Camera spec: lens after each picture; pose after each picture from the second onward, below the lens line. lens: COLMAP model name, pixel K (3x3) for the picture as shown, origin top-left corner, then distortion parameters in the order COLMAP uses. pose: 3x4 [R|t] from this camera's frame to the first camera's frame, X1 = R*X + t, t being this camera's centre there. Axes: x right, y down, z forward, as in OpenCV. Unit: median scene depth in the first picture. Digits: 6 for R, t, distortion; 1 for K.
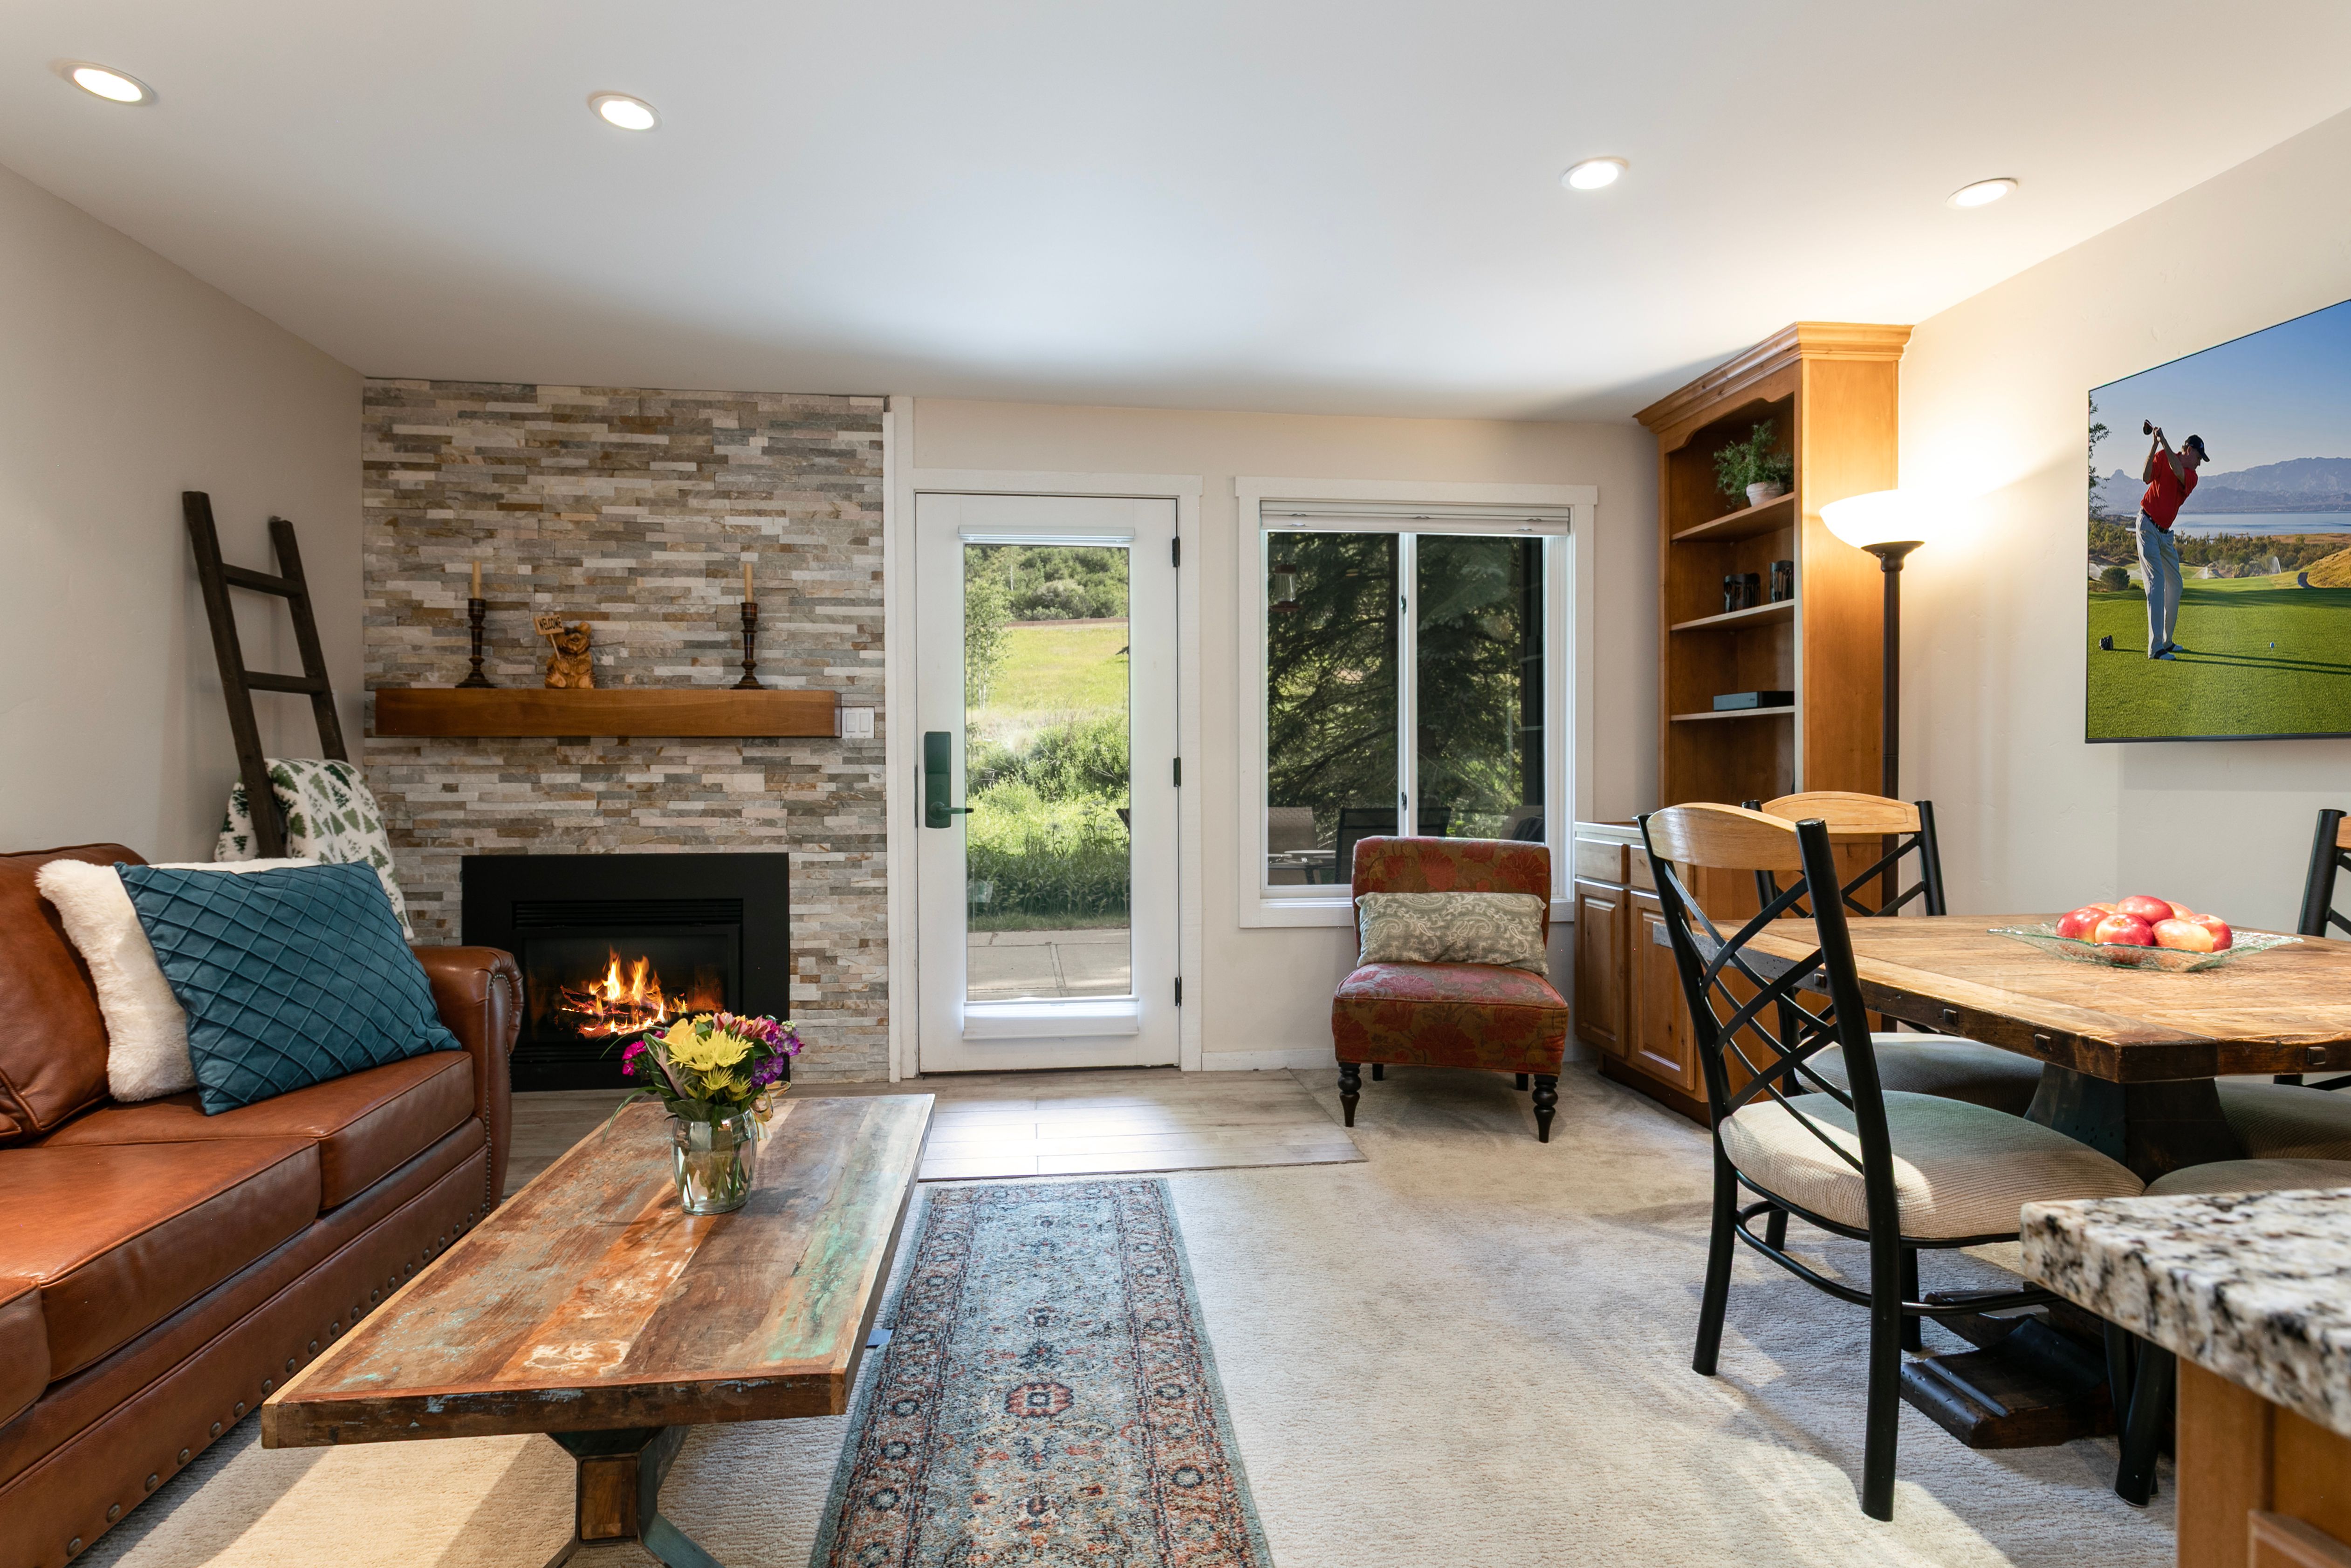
lens RADIAL K [[1157.0, 0, 1164.8], [0, 1157.0, 780.3], [0, 0, 1]] dist [-0.004516, 0.008083]
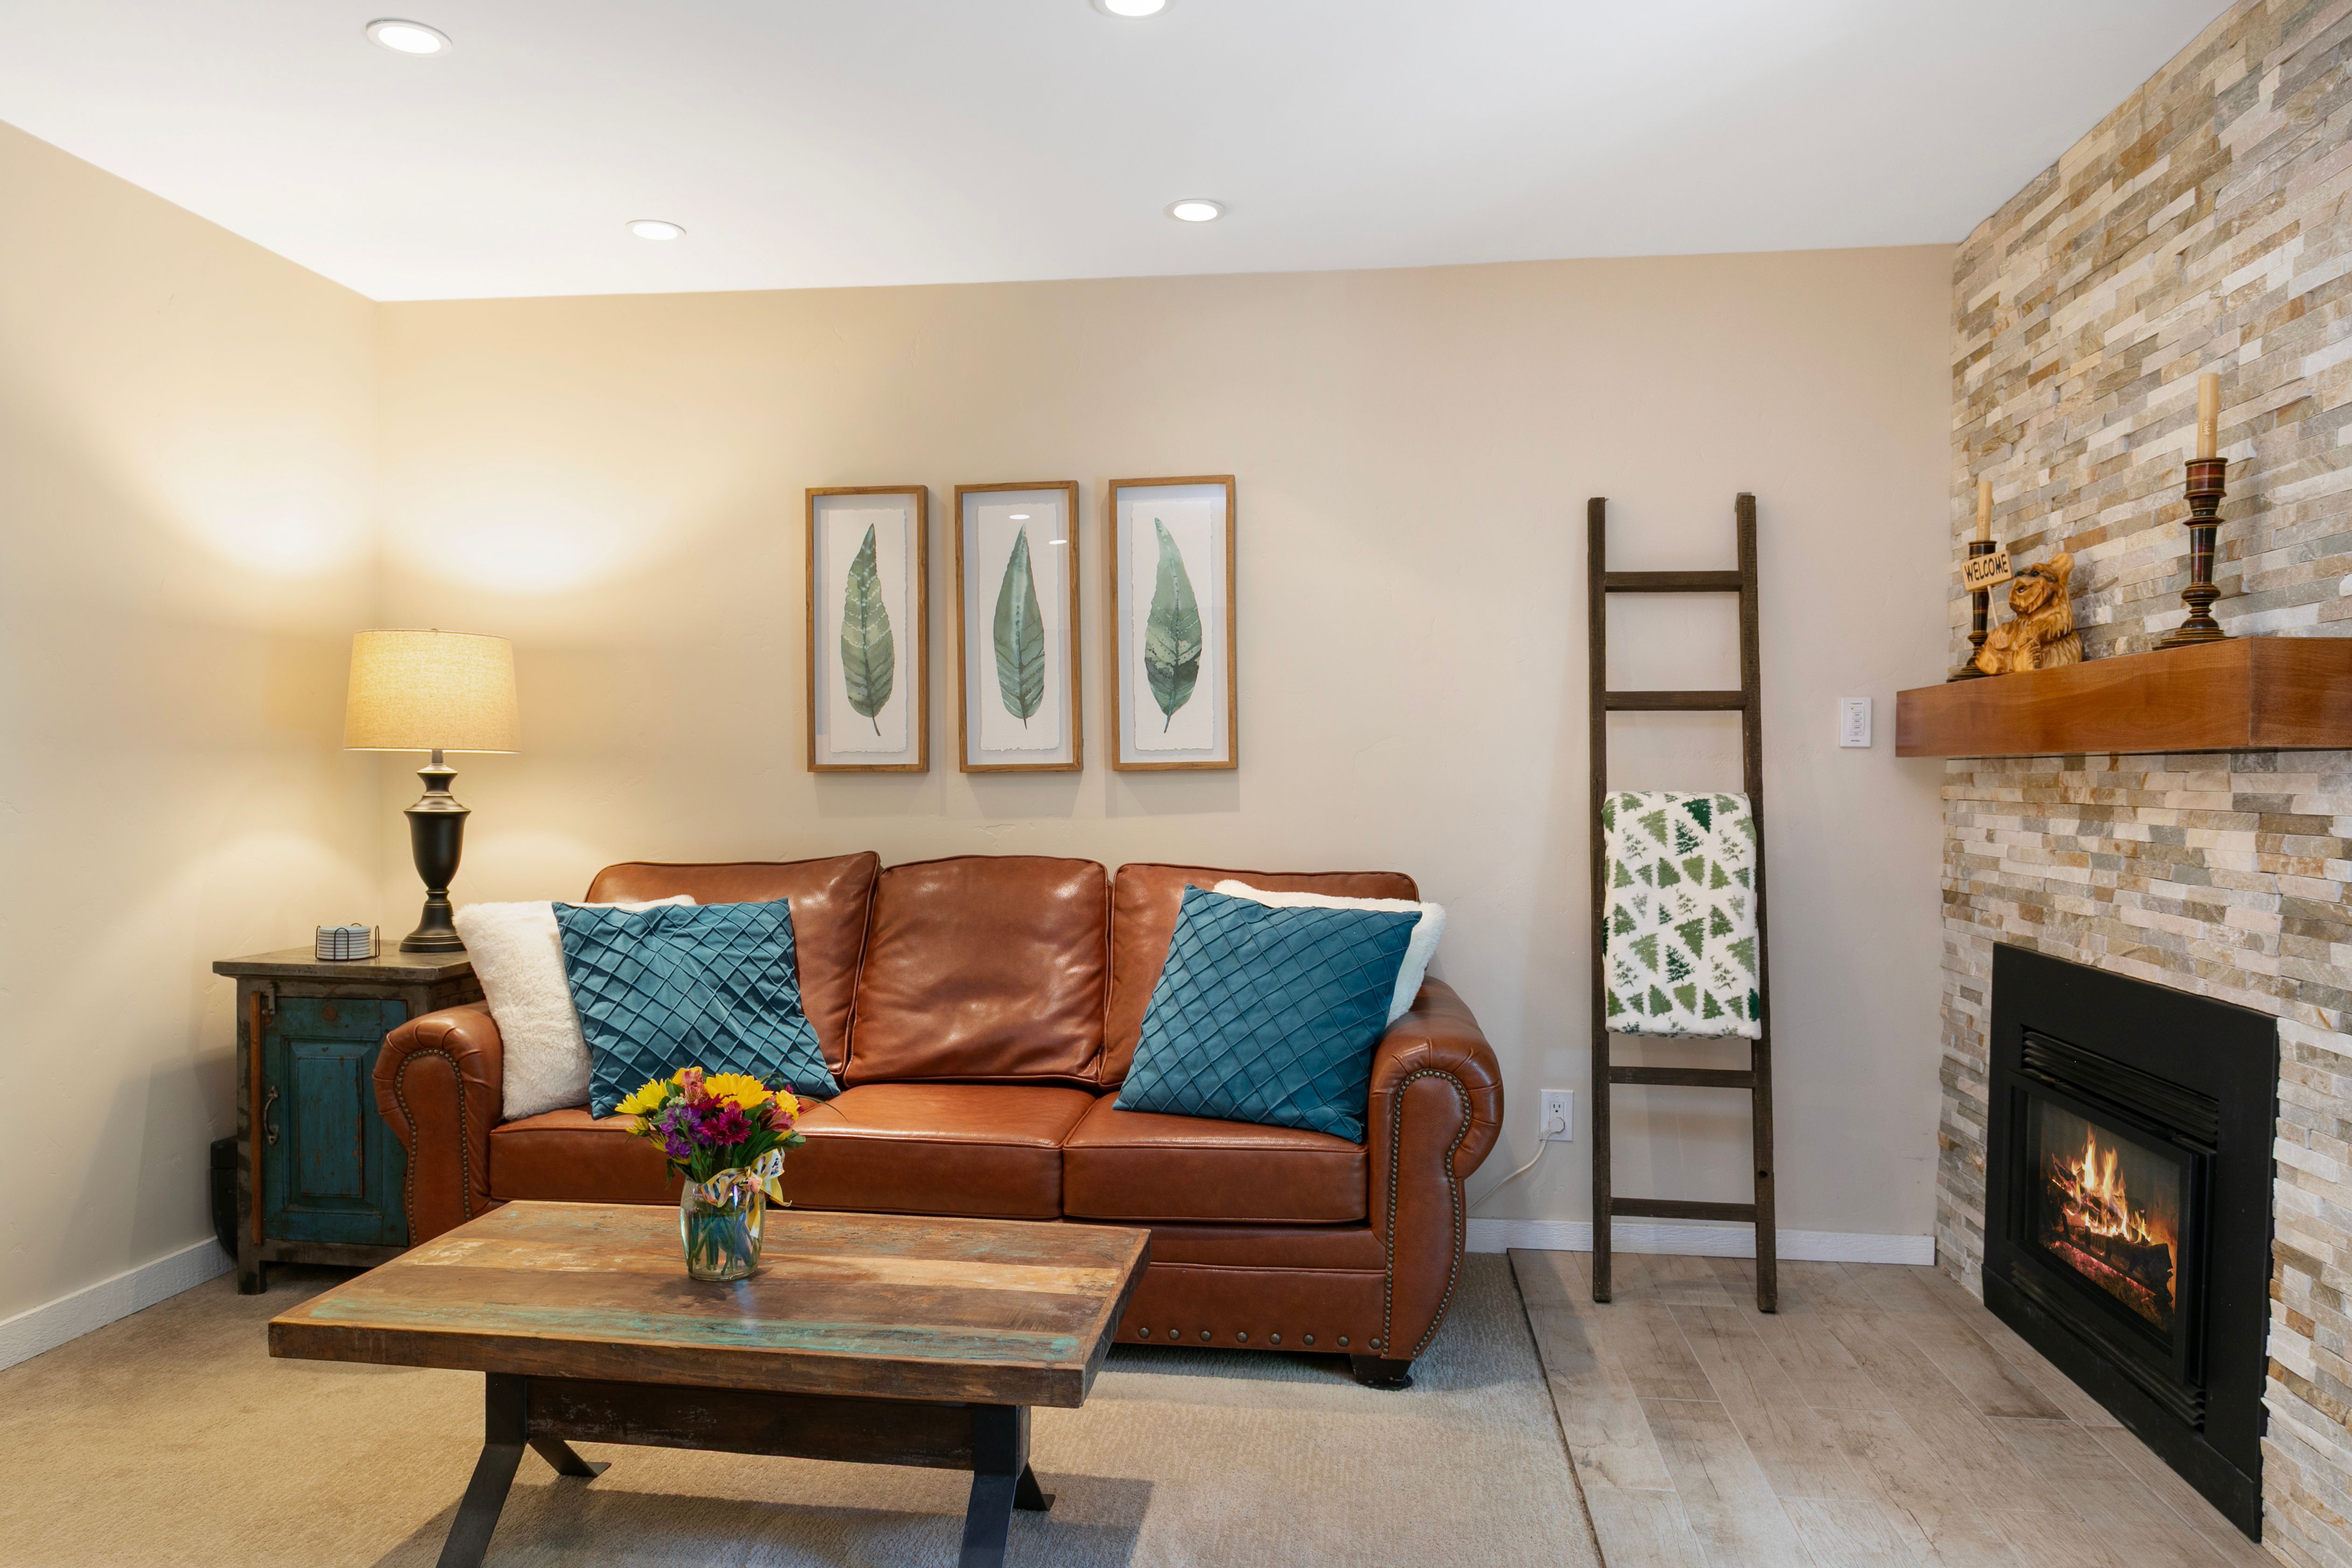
lens RADIAL K [[1584.8, 0, 1181.6], [0, 1584.8, 829.3], [0, 0, 1]] dist [-0.002854, -0.000214]
pose [[-0.242140, 0.035416, -0.969595, 0.352695], [-0.013287, 0.999119, 0.039813, -0.026341], [0.970150, 0.022523, -0.241456, 0.758908]]
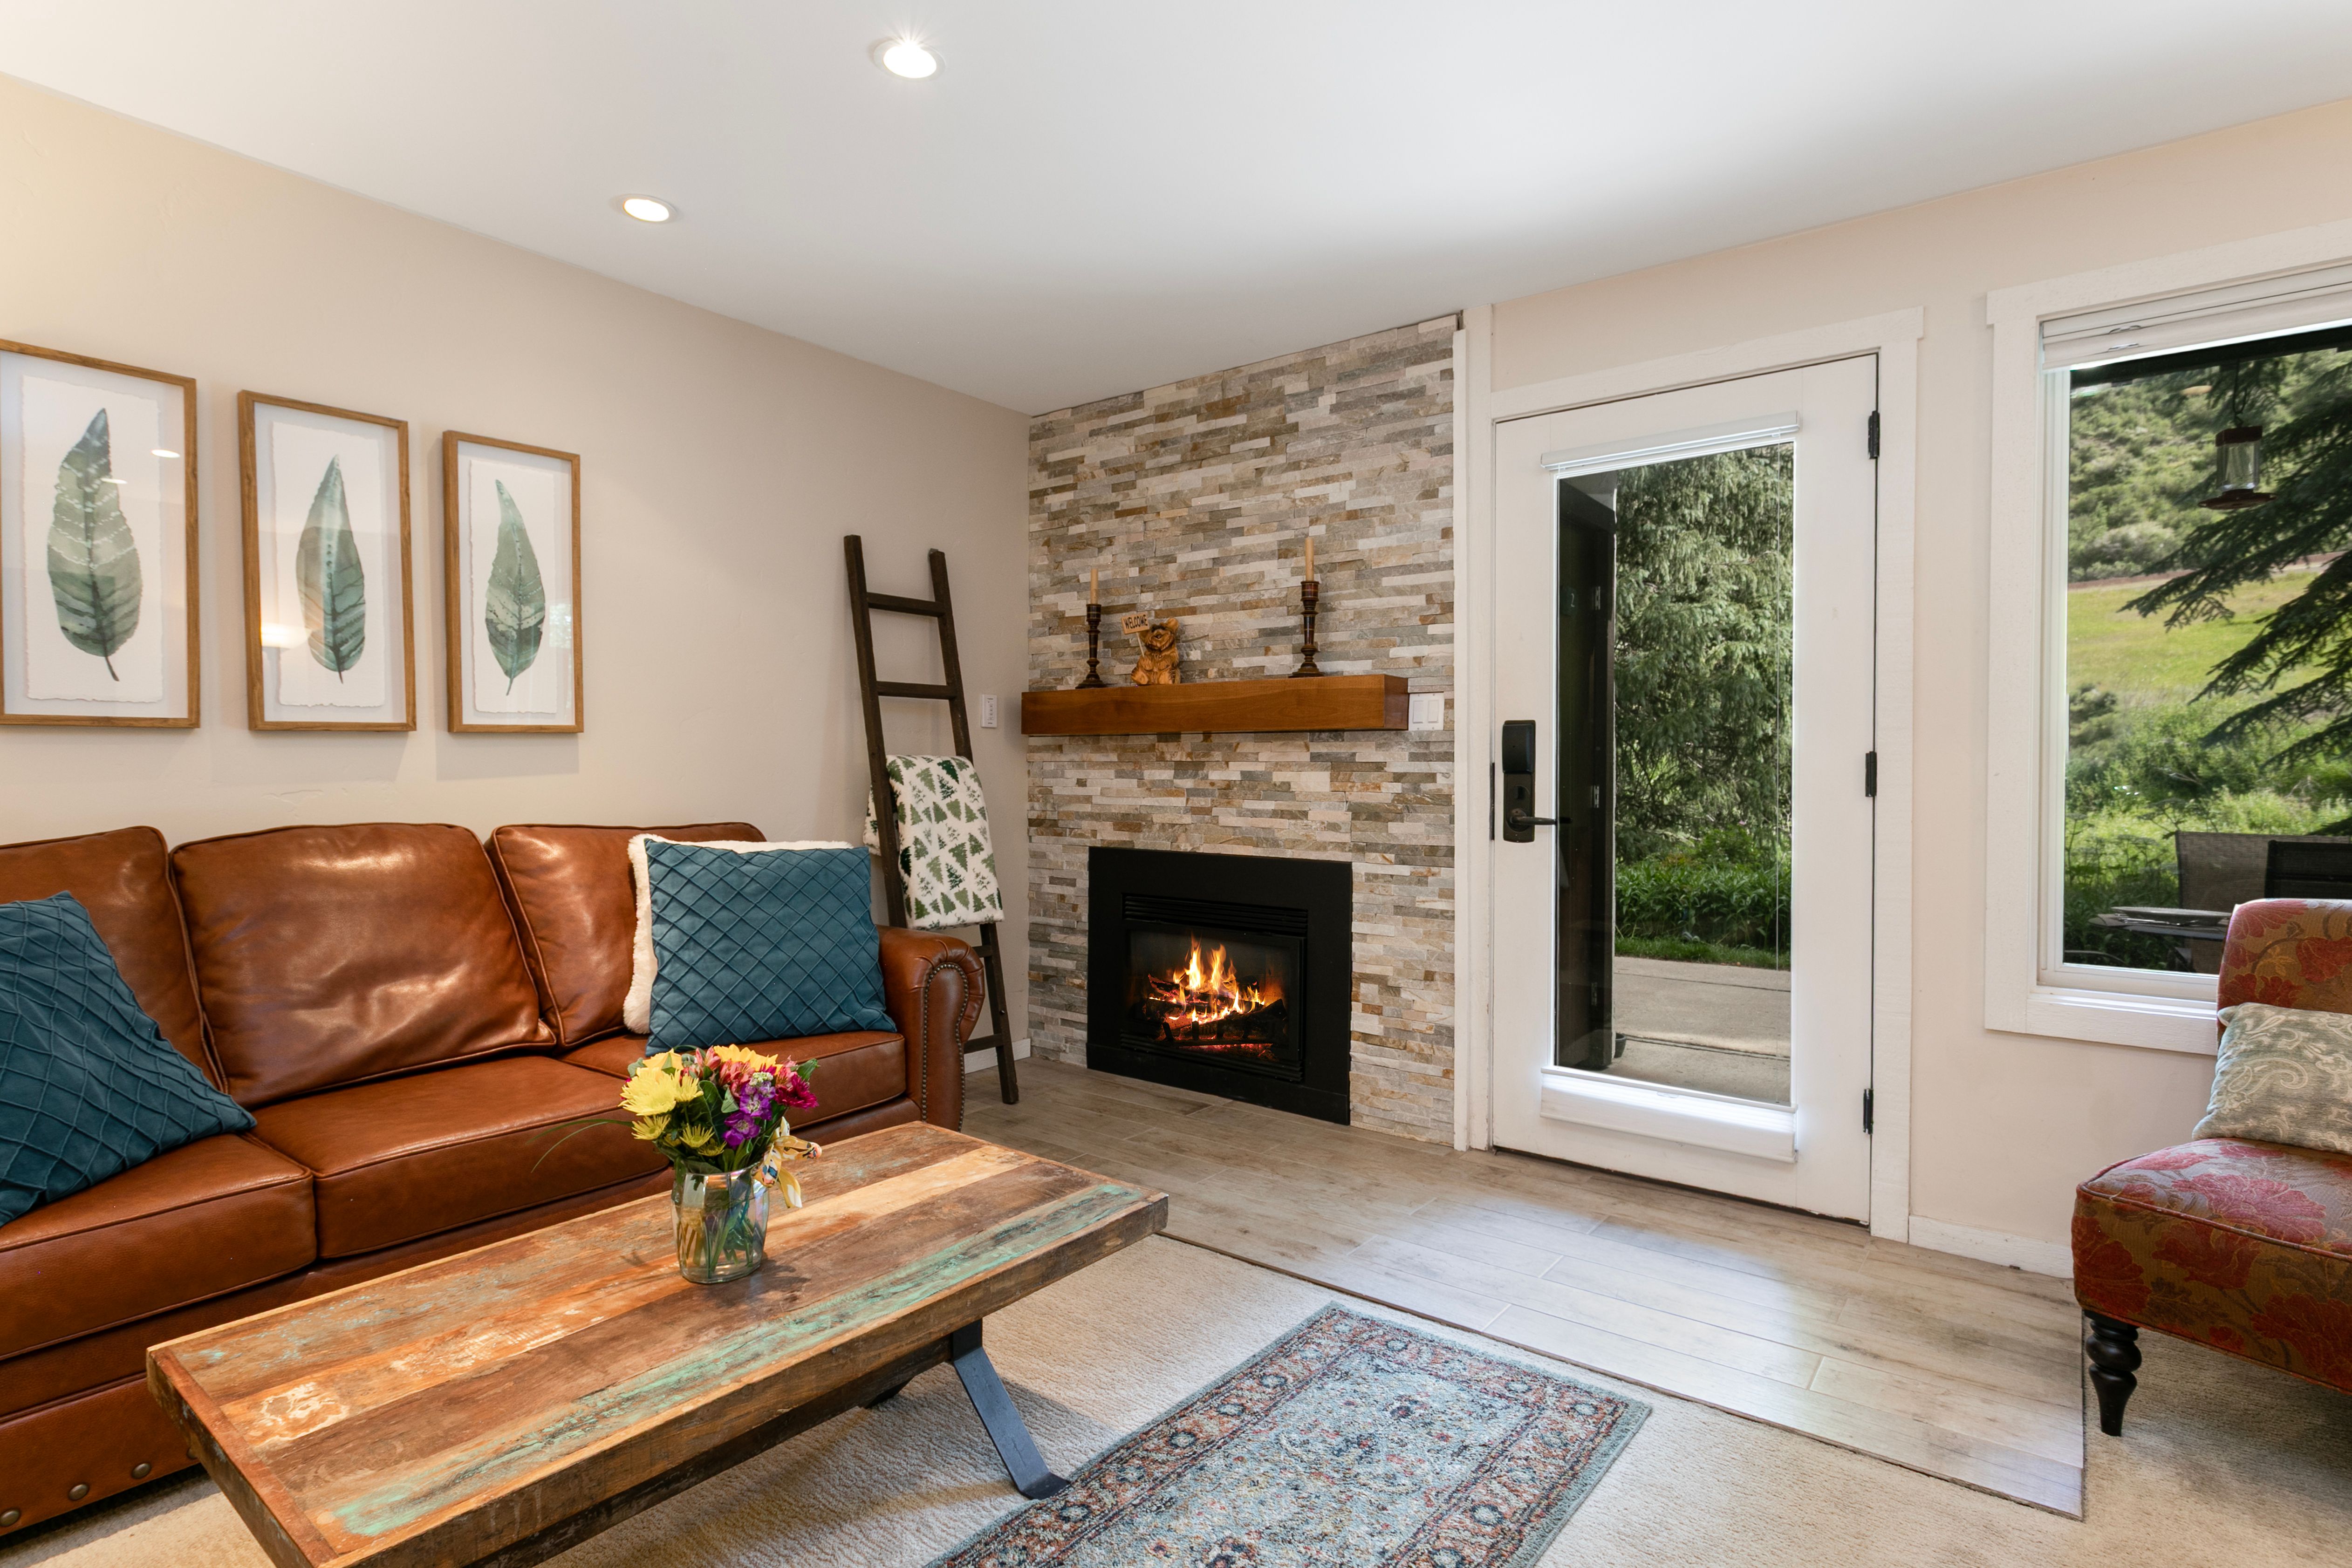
lens RADIAL K [[1173.4, 0, 1179.0], [0, 1173.4, 781.9], [0, 0, 1]] dist [-0.010841, 0.008886]
pose [[0.714476, 0.013527, -0.699529, 0.206960], [-0.012218, 0.999902, 0.006856, -0.002824], [0.699553, 0.003648, 0.714572, 0.277837]]
